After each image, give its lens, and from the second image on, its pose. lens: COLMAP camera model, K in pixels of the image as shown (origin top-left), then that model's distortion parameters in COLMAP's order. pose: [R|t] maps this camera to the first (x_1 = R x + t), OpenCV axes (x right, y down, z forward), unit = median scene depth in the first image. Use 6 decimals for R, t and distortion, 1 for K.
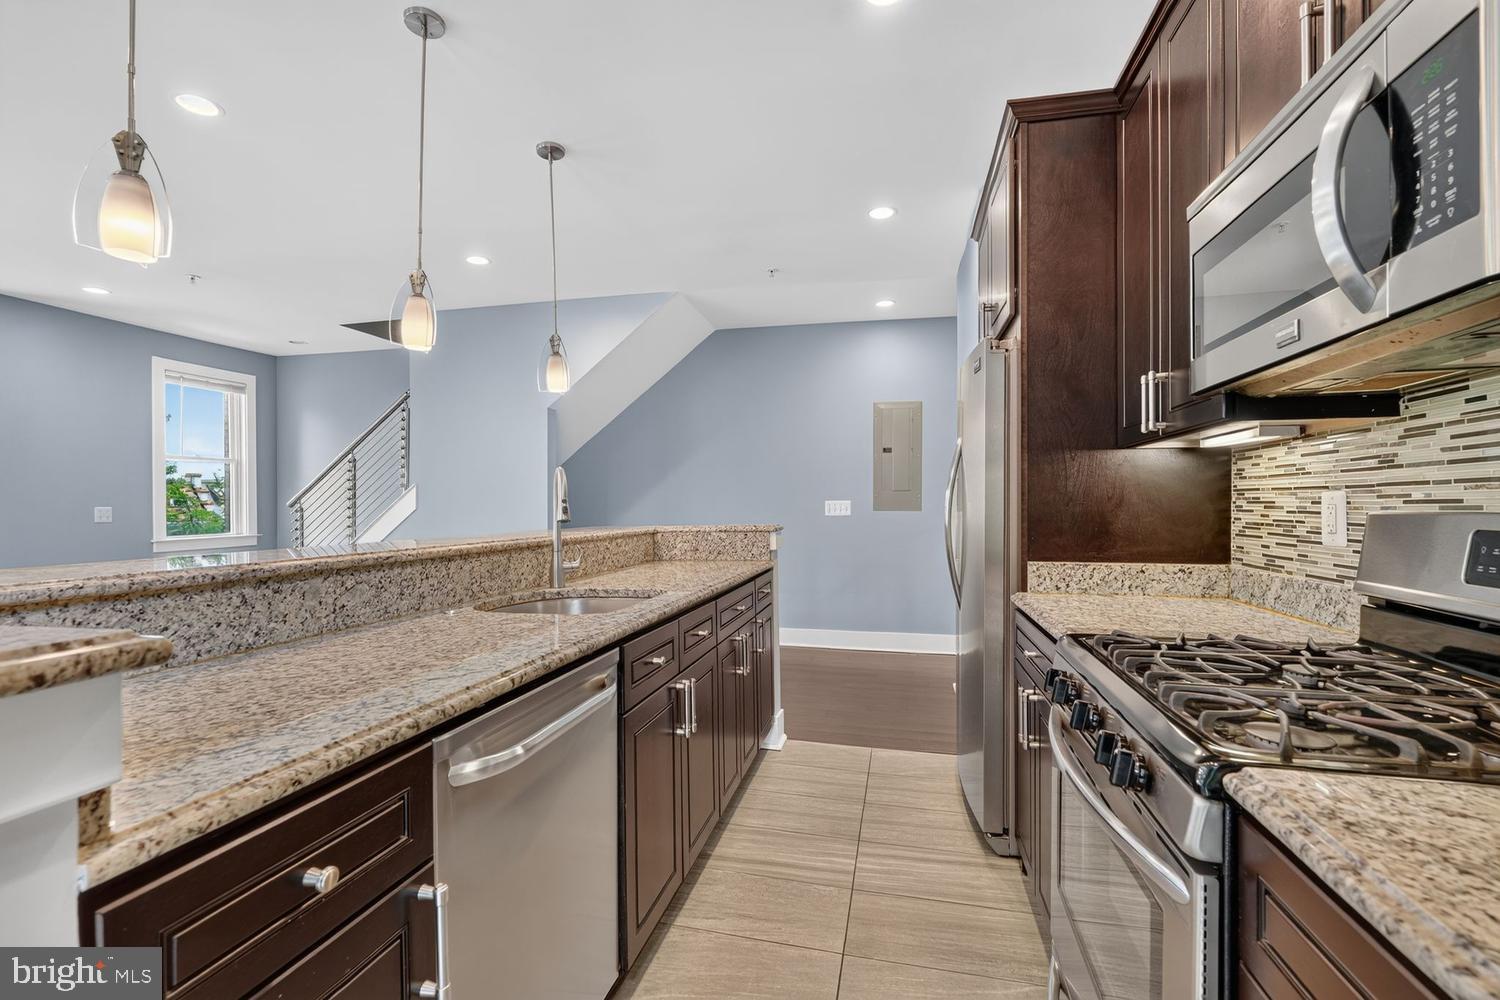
lens RADIAL K [[646.0, 0, 766.7], [0, 646.0, 503.3], [0, 0, 1]] dist [-0.001627, 0.000019]
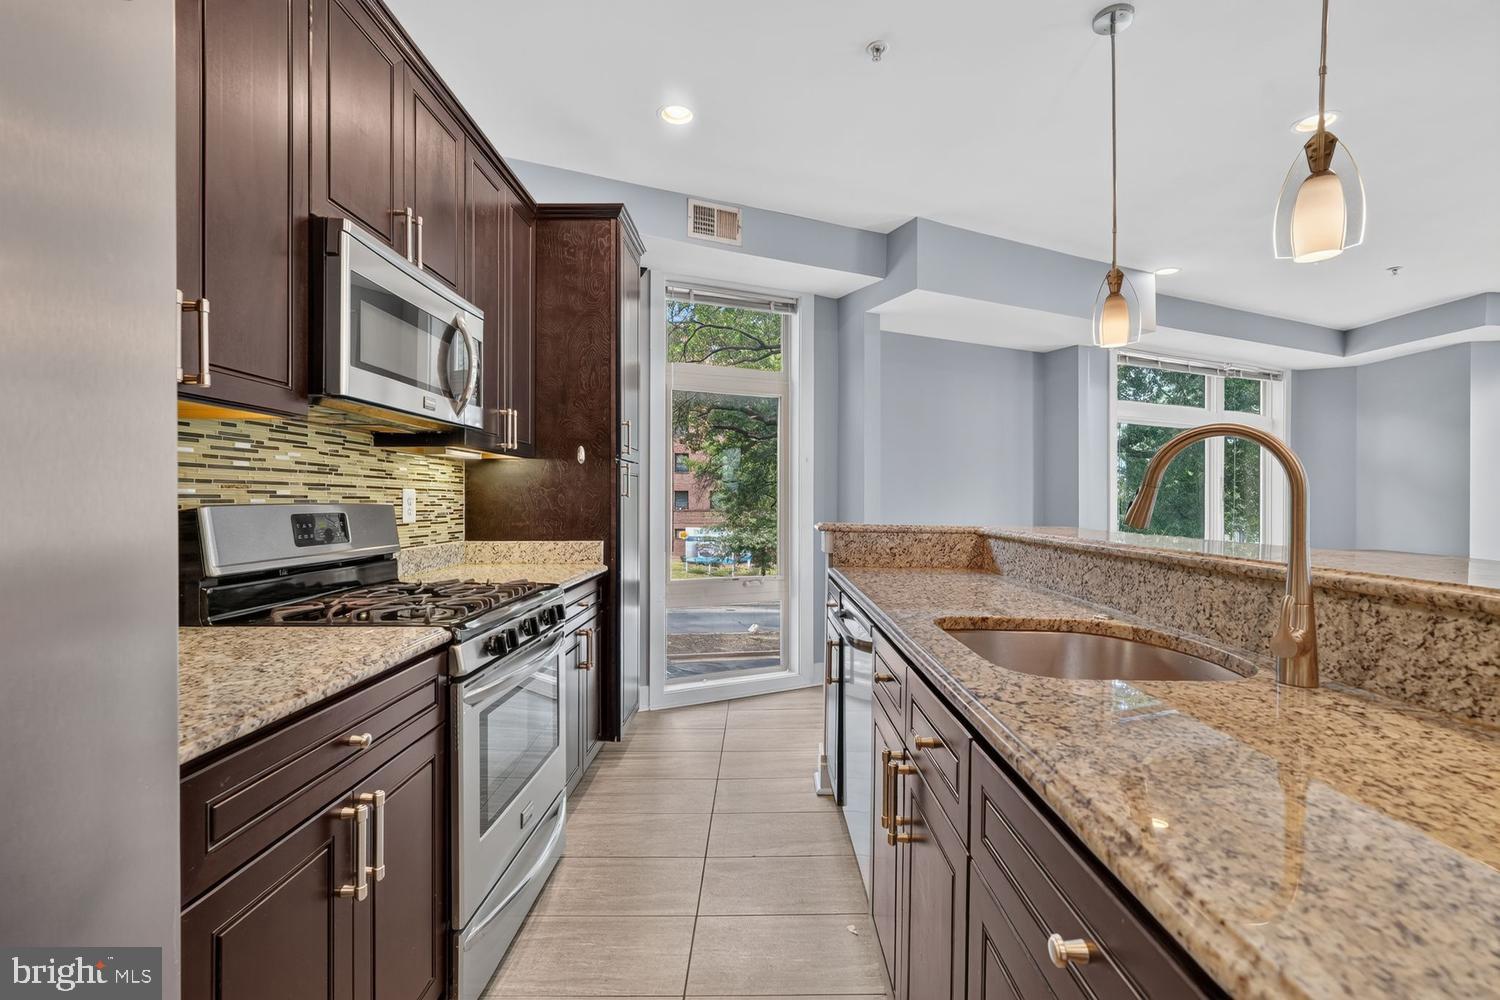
lens RADIAL K [[644.0, 0, 745.6], [0, 644.0, 498.7], [0, 0, 1]] dist [-0.000188, 0.000272]
pose [[-0.981970, 0.000942, -0.189033, 0.150034], [0.001341, 0.999997, -0.001981, 0.003557], [0.189031, -0.002198, -0.981969, 1.543226]]
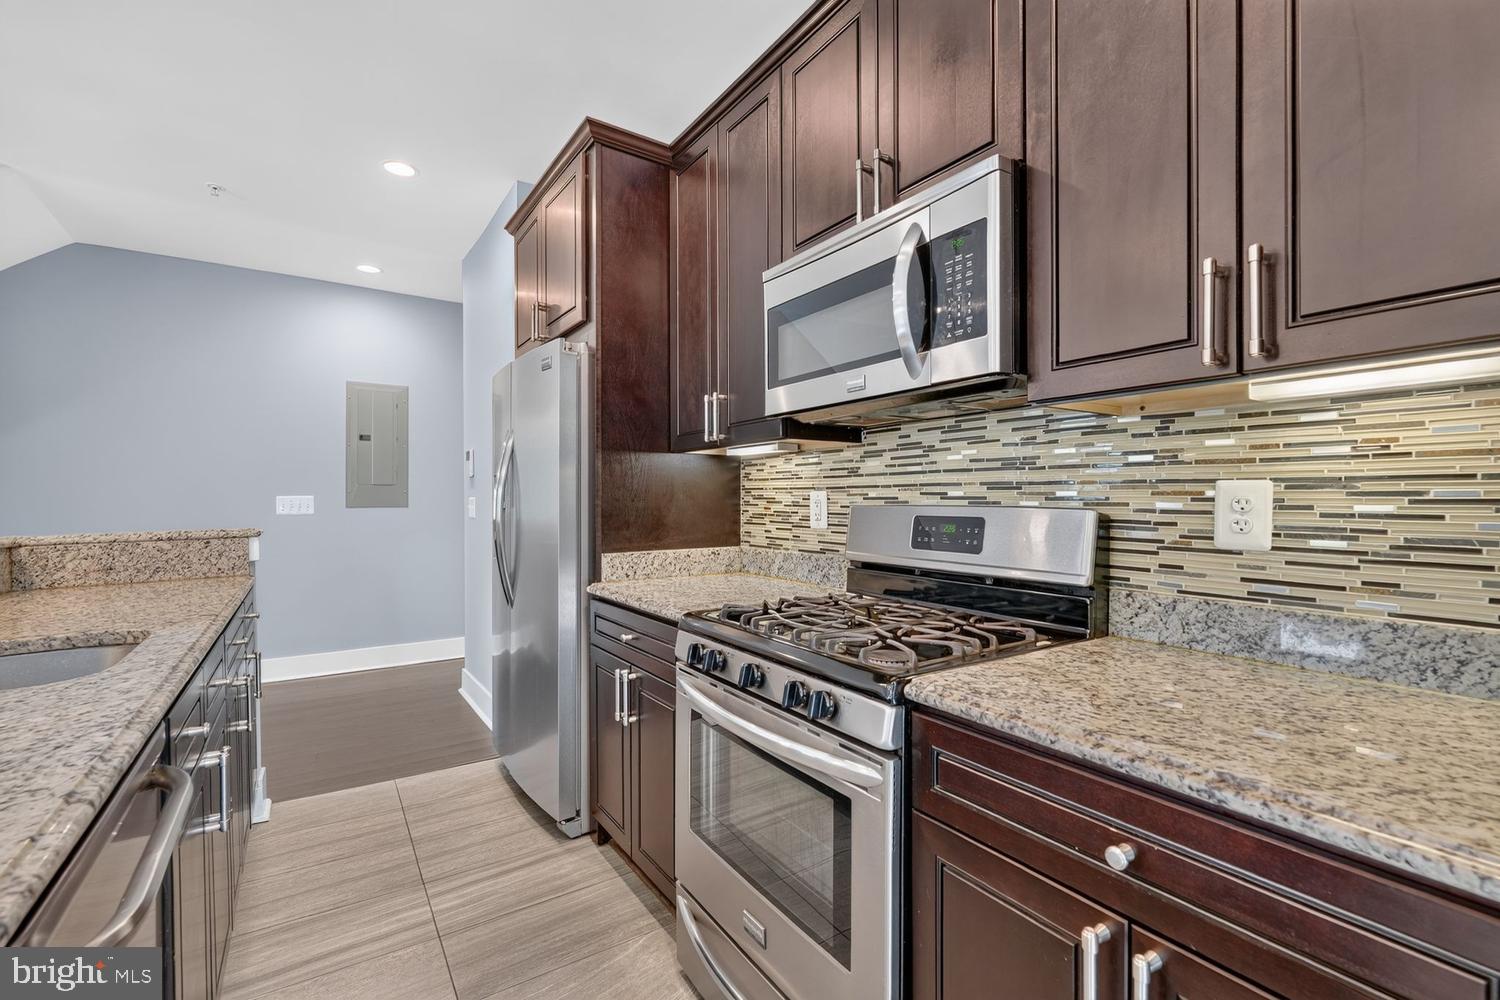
lens RADIAL K [[644.0, 0, 745.6], [0, 644.0, 498.7], [0, 0, 1]] dist [-0.000188, 0.000272]
pose [[0.693060, -0.001132, 0.720879, -0.218062], [0.000625, 0.999999, 0.000969, -0.002359], [-0.720880, -0.000222, 0.693060, 0.090928]]
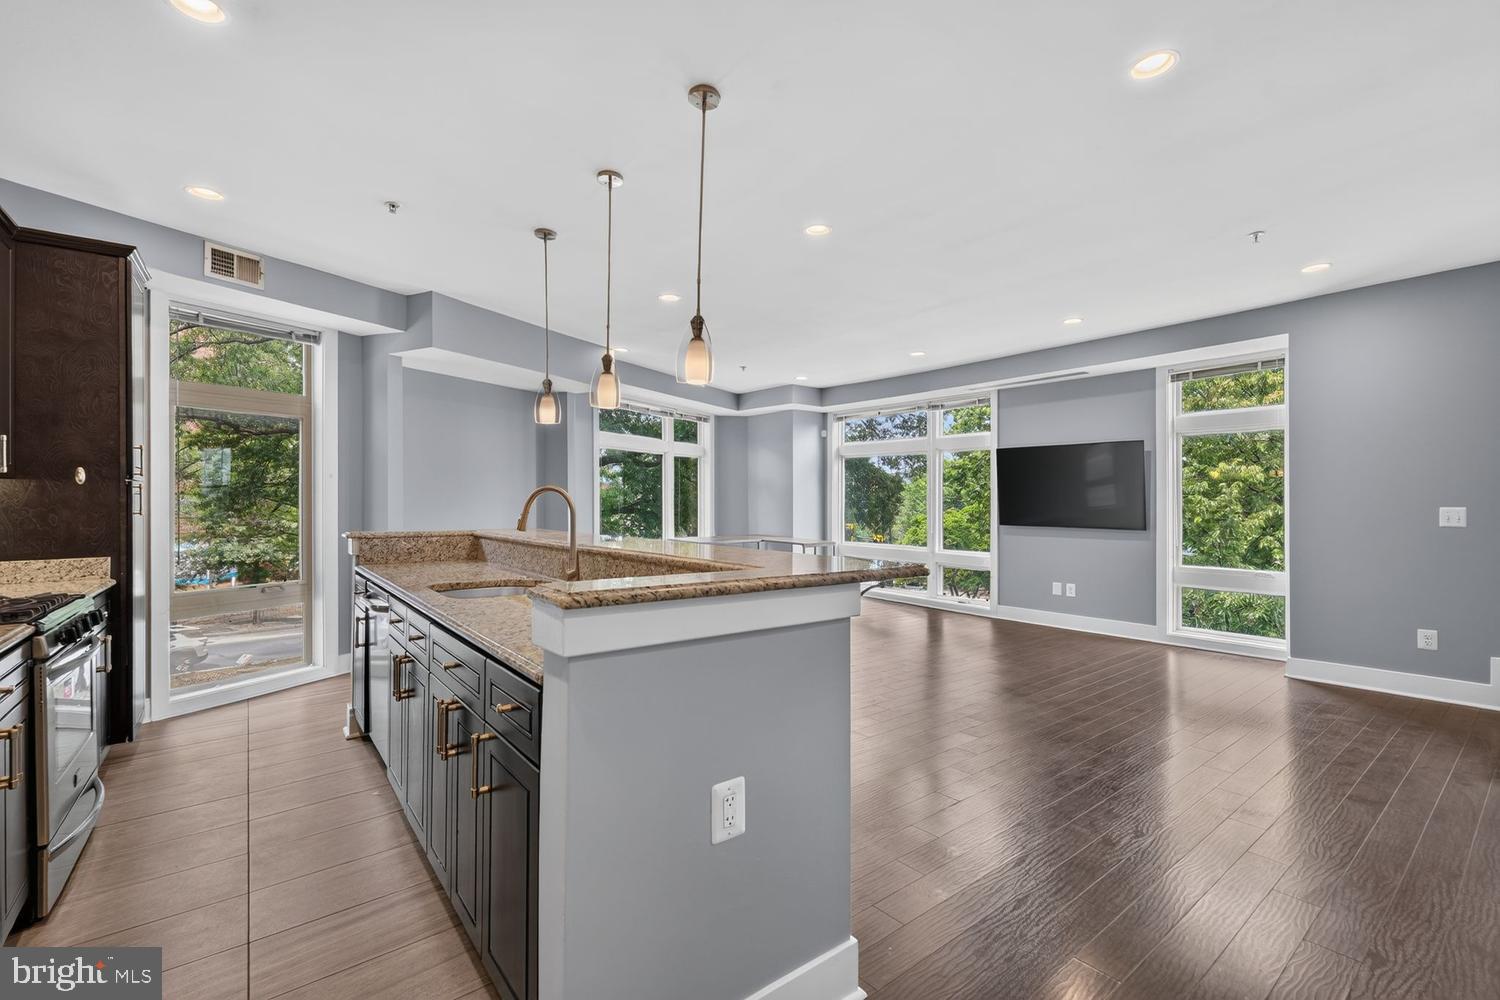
lens RADIAL K [[644.0, 0, 745.6], [0, 644.0, 498.7], [0, 0, 1]] dist [-0.000188, 0.000272]
pose [[-0.644044, 0.005234, -0.764970, 0.385495], [0.007414, 0.999972, 0.000600, -0.032805], [0.764952, -0.005285, -0.644065, 2.207958]]
